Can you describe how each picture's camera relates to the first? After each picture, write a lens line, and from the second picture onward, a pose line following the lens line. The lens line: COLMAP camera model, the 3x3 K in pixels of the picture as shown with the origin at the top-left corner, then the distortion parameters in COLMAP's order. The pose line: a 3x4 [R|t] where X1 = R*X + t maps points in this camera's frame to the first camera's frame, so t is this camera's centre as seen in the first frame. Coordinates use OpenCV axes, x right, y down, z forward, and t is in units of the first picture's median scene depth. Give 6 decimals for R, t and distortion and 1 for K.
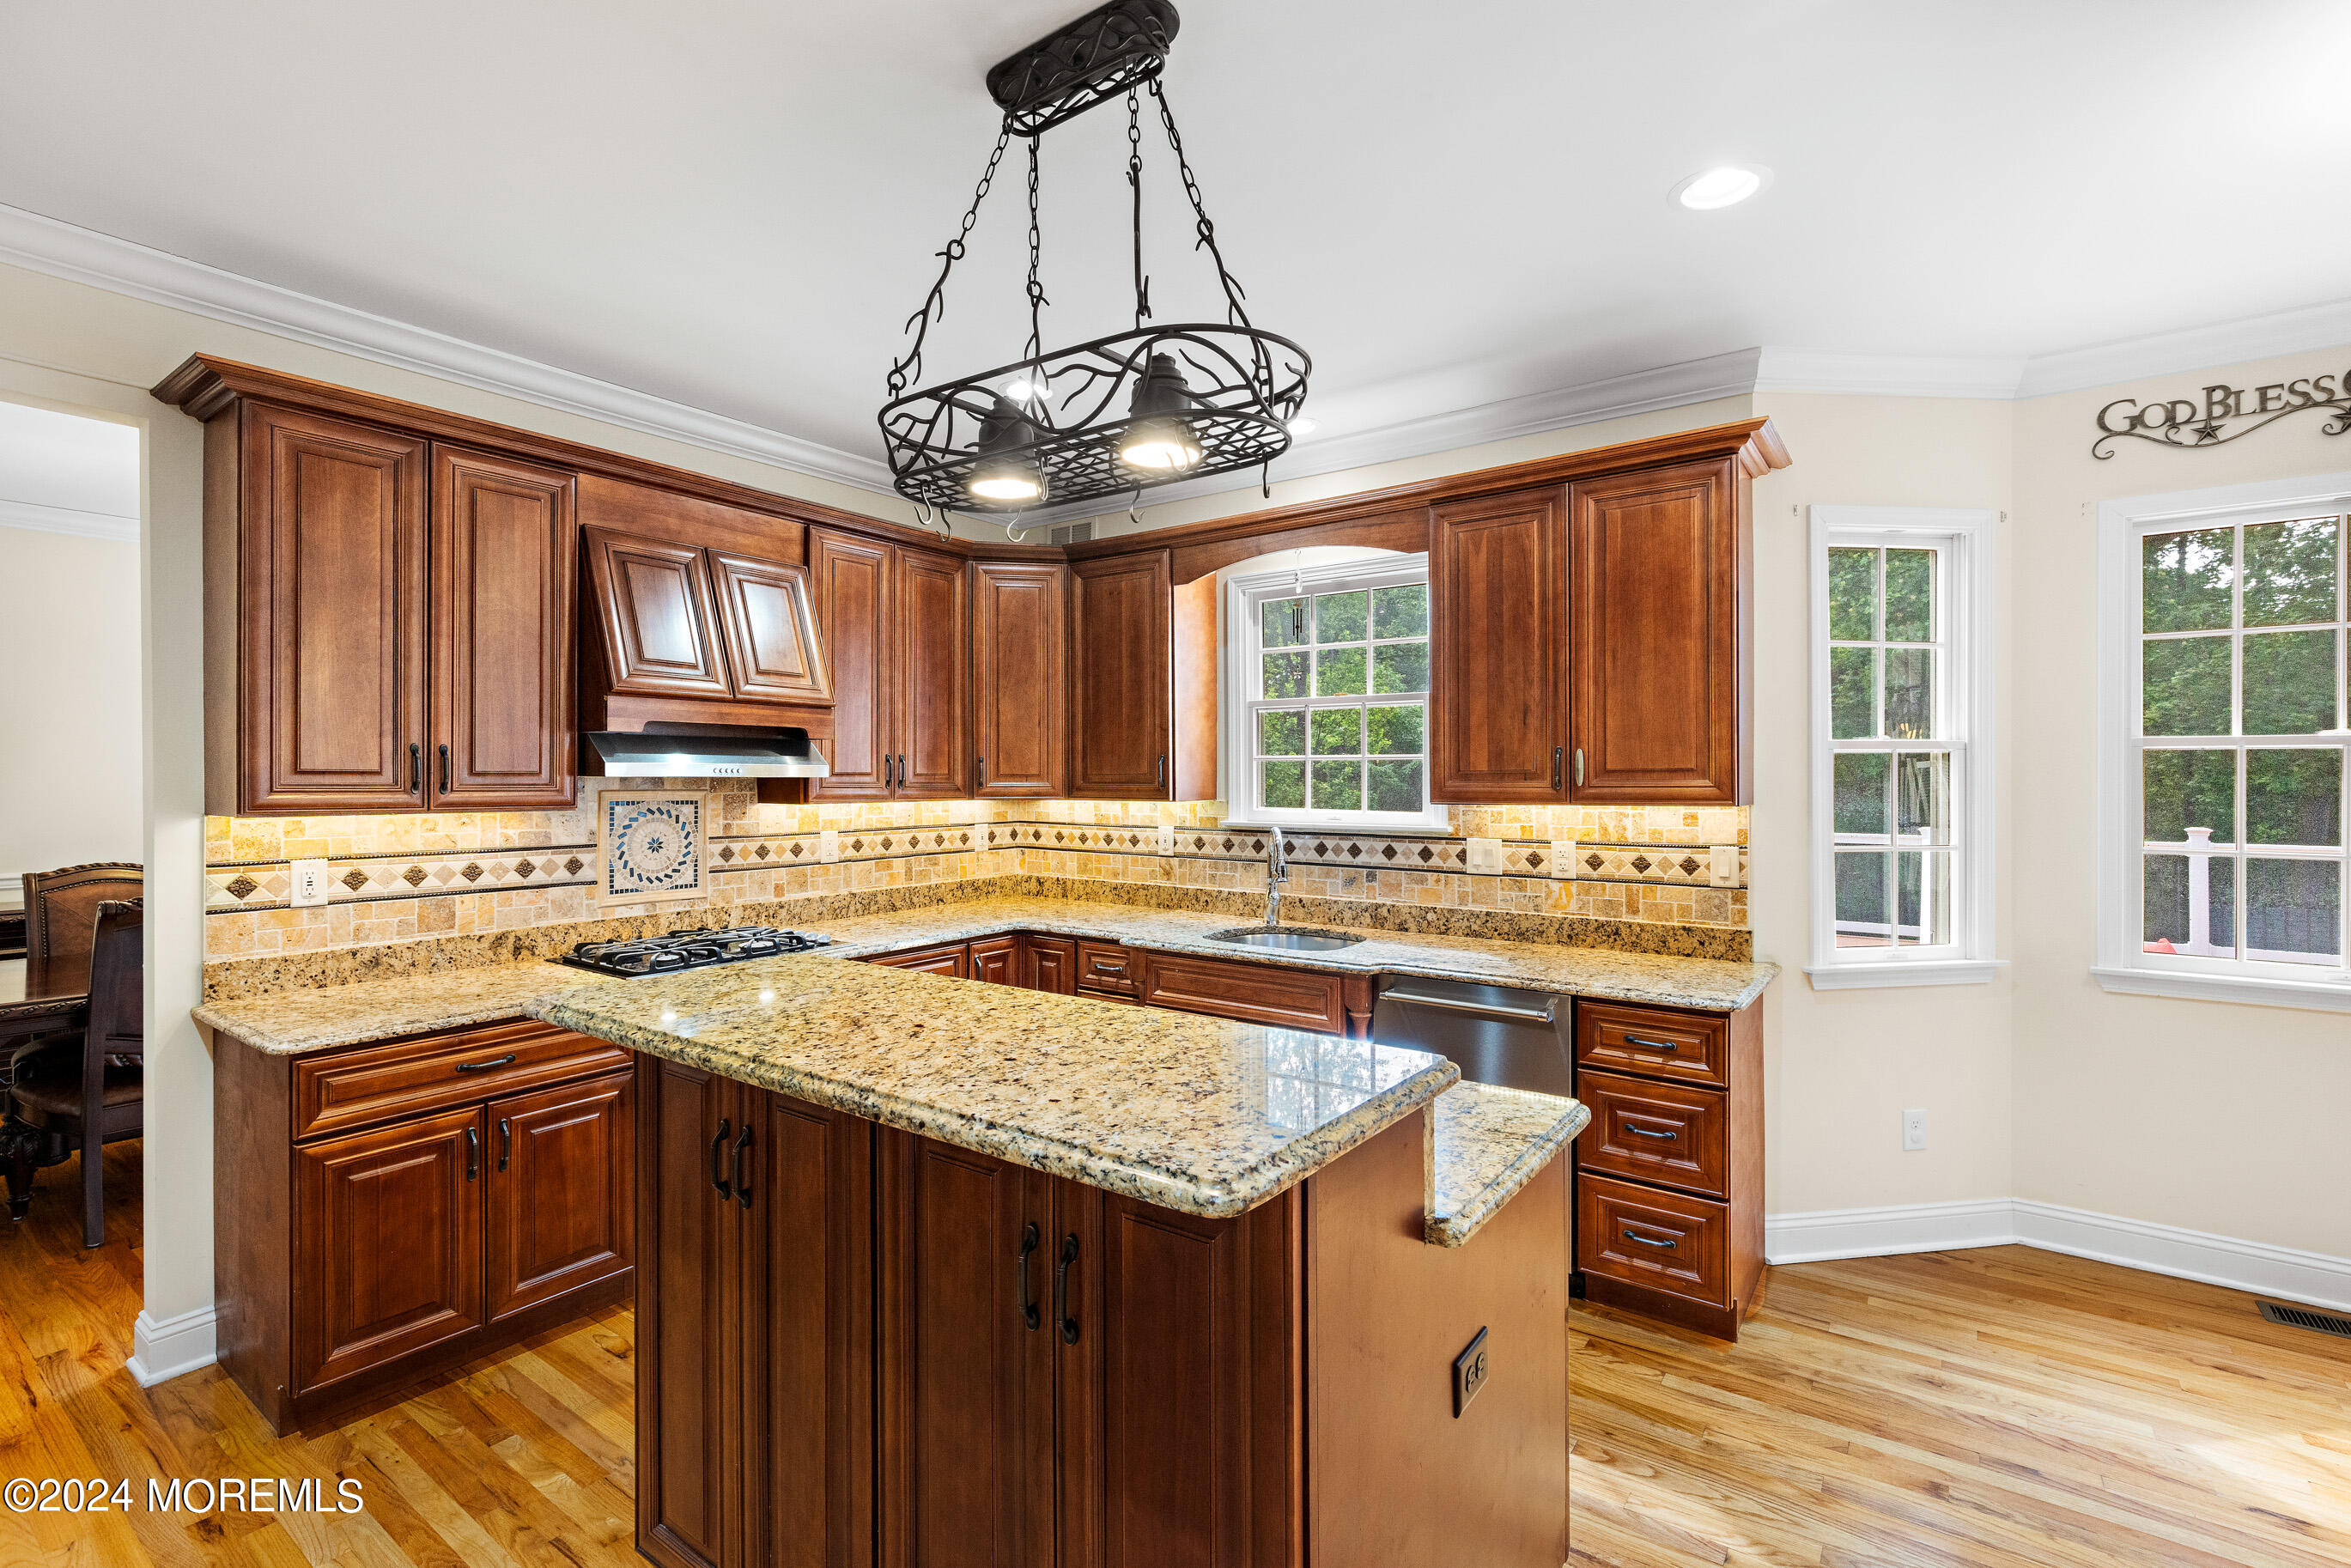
lens RADIAL K [[1058.7, 0, 1173.7], [0, 1058.7, 783.2], [0, 0, 1]] dist [0.004167, 0.000307]
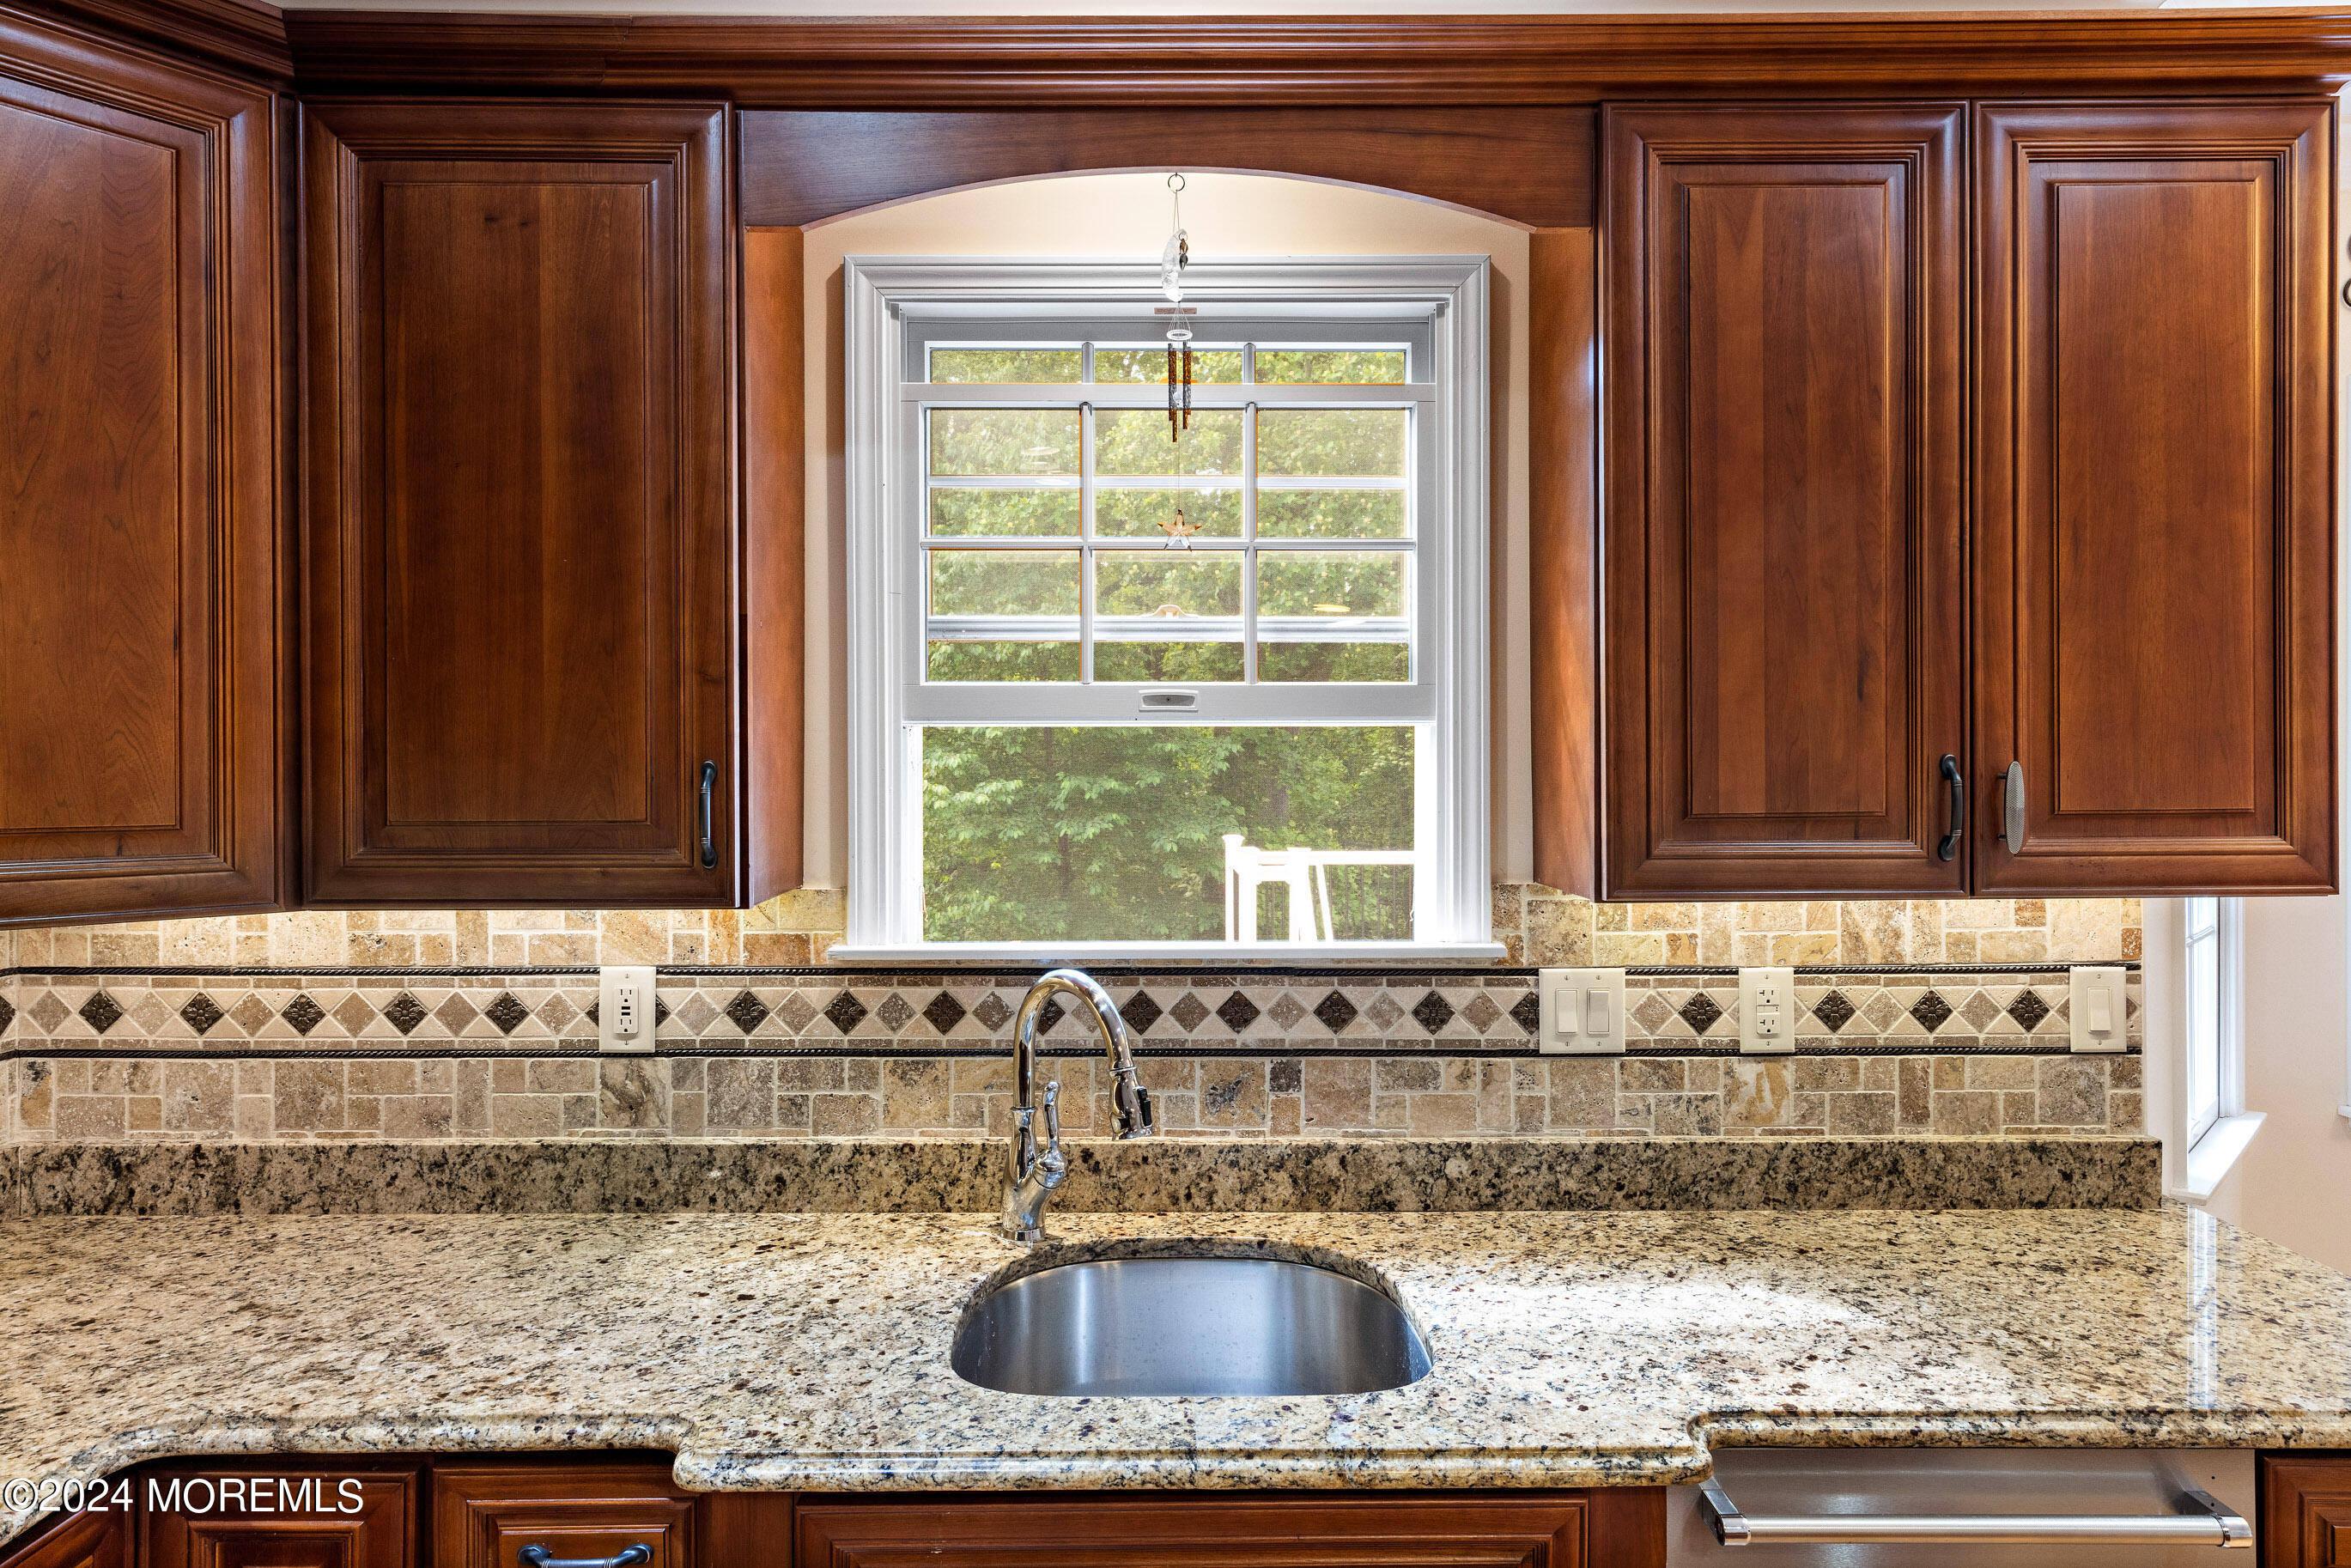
lens RADIAL K [[1357.1, 0, 1172.2], [0, 1357.1, 773.7], [0, 0, 1]] dist [0.003299, 0.003594]
pose [[0.800082, -0.001008, 0.599890, -0.165455], [0.004466, 0.999981, -0.004276, -0.024151], [-0.599874, 0.006100, 0.800071, 0.699806]]
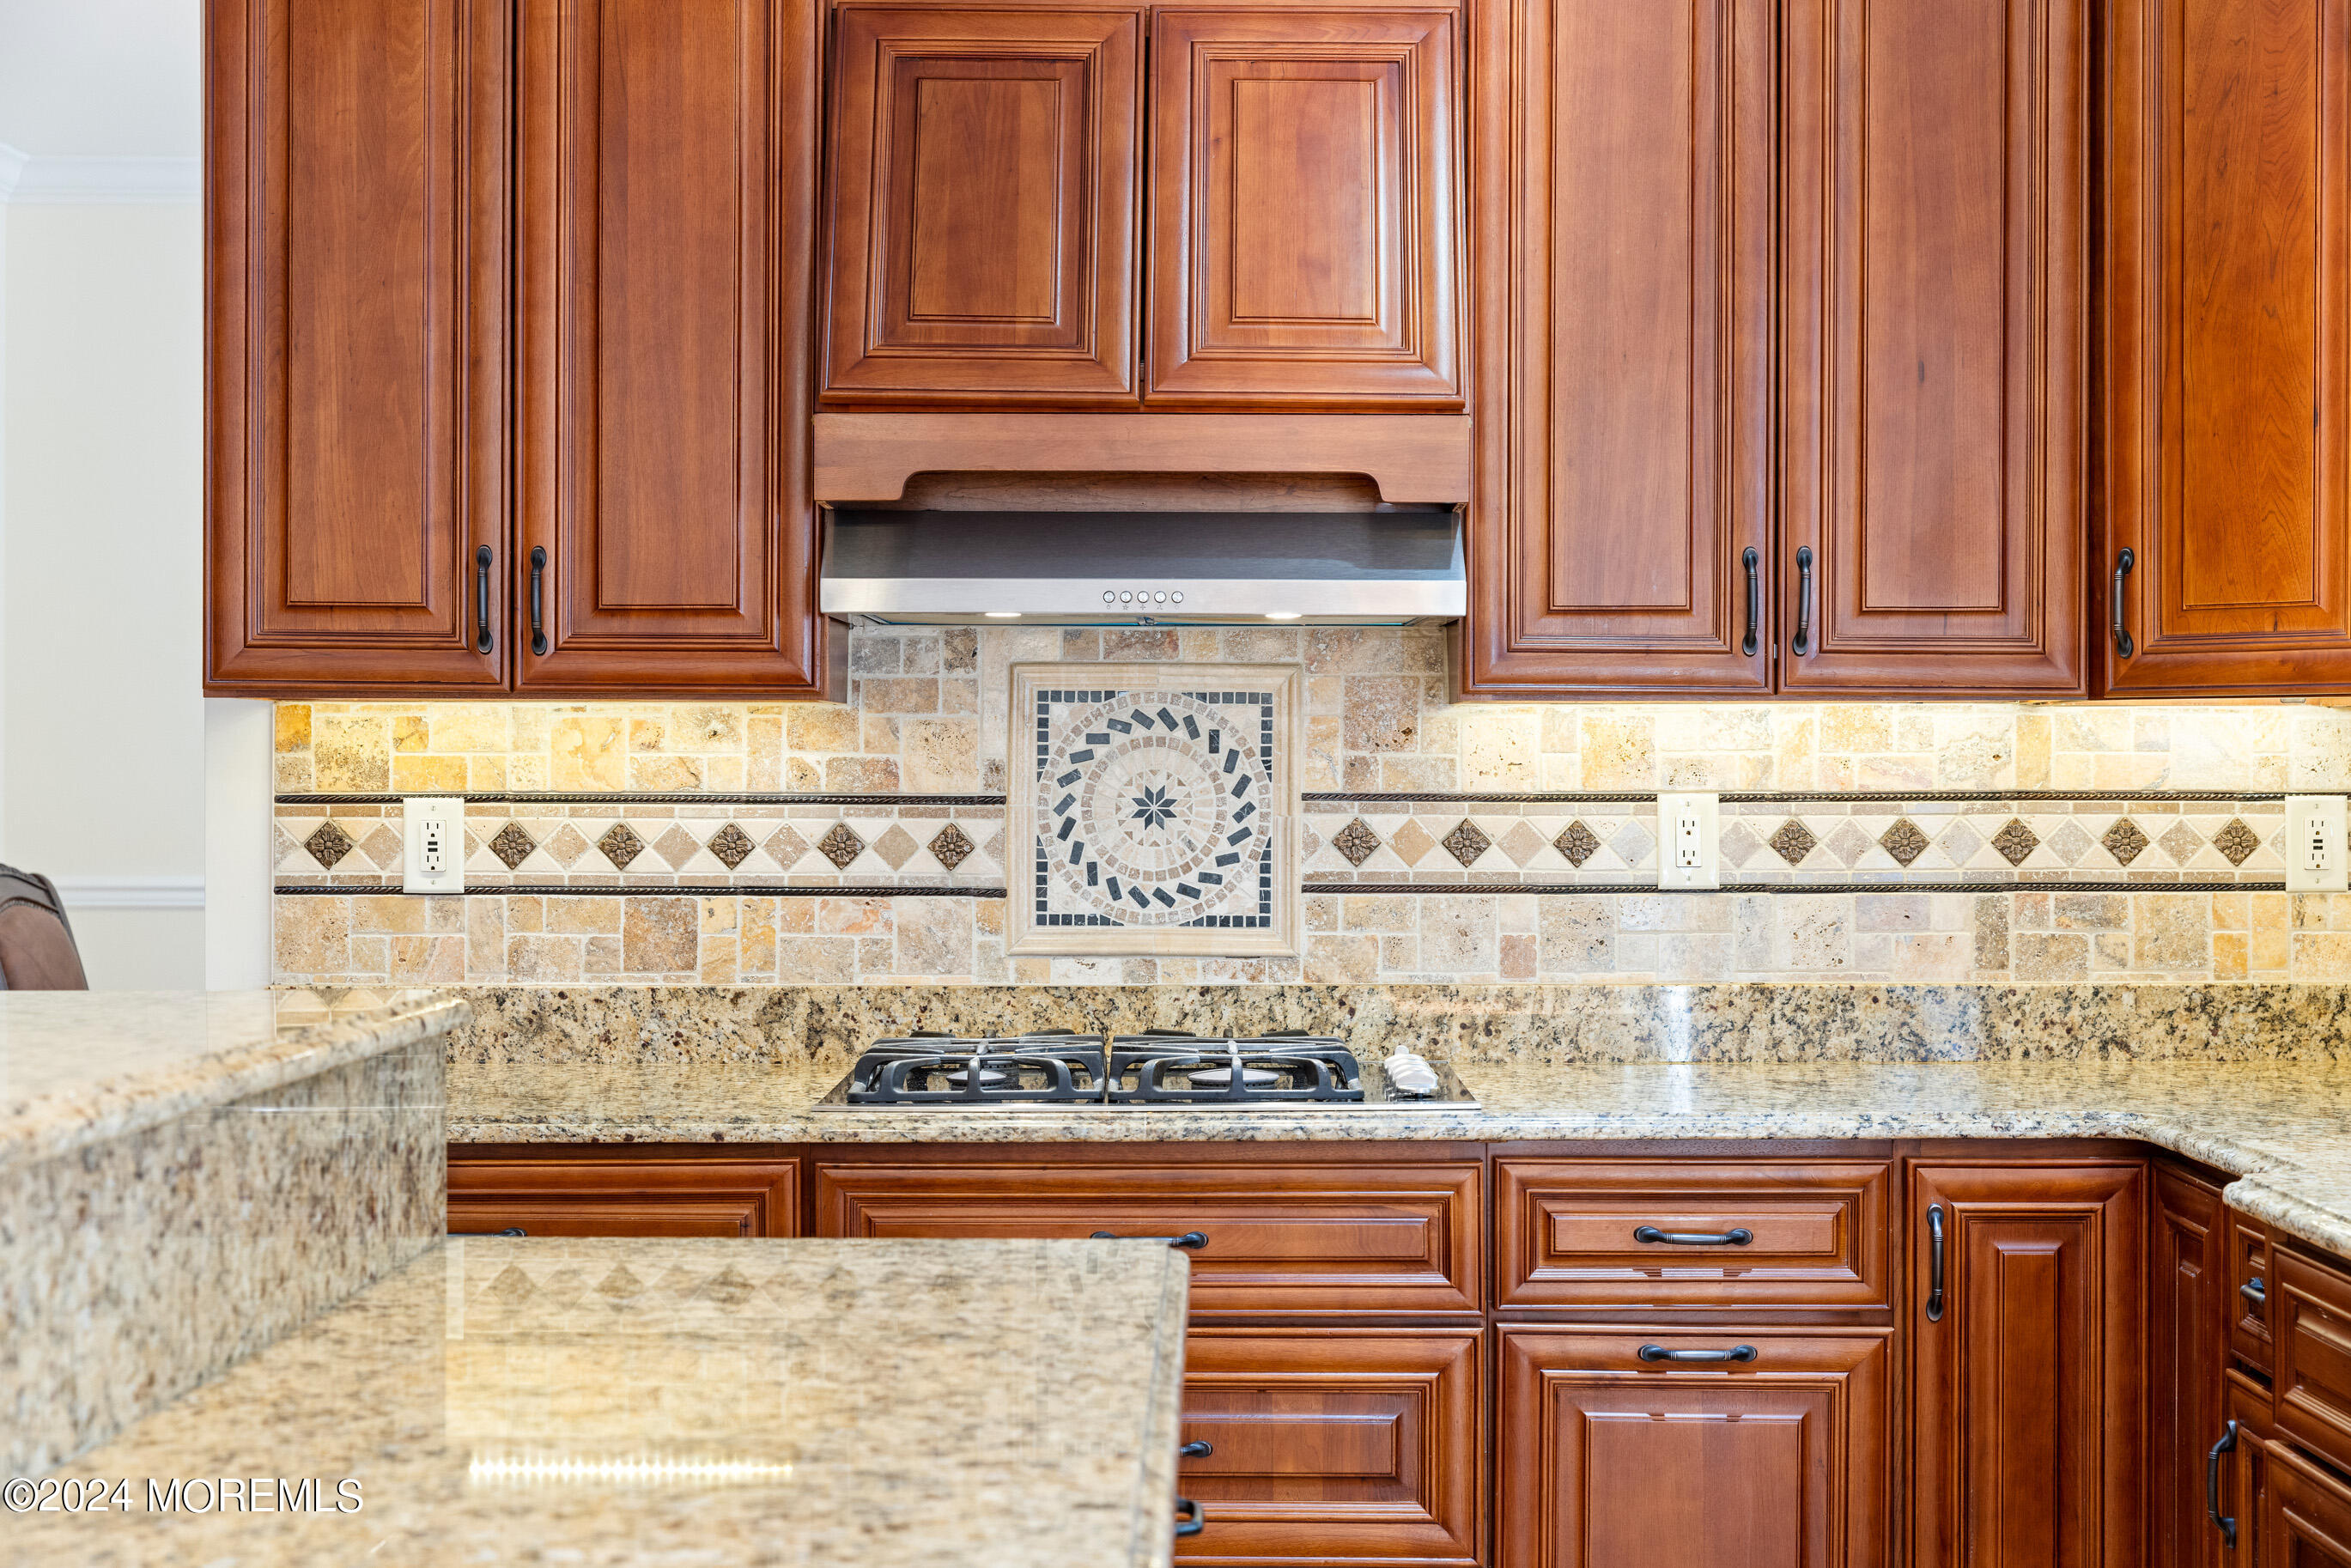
lens RADIAL K [[3403.5, 0, 1179.0], [0, 3403.5, 794.3], [0, 0, 1]] dist [0.003944, 0.000000]
pose [[0.582199, 0.007060, -0.813015, 0.529761], [-0.006433, 0.999971, 0.004077, 0.050055], [0.813021, 0.002857, 0.582228, 0.298637]]
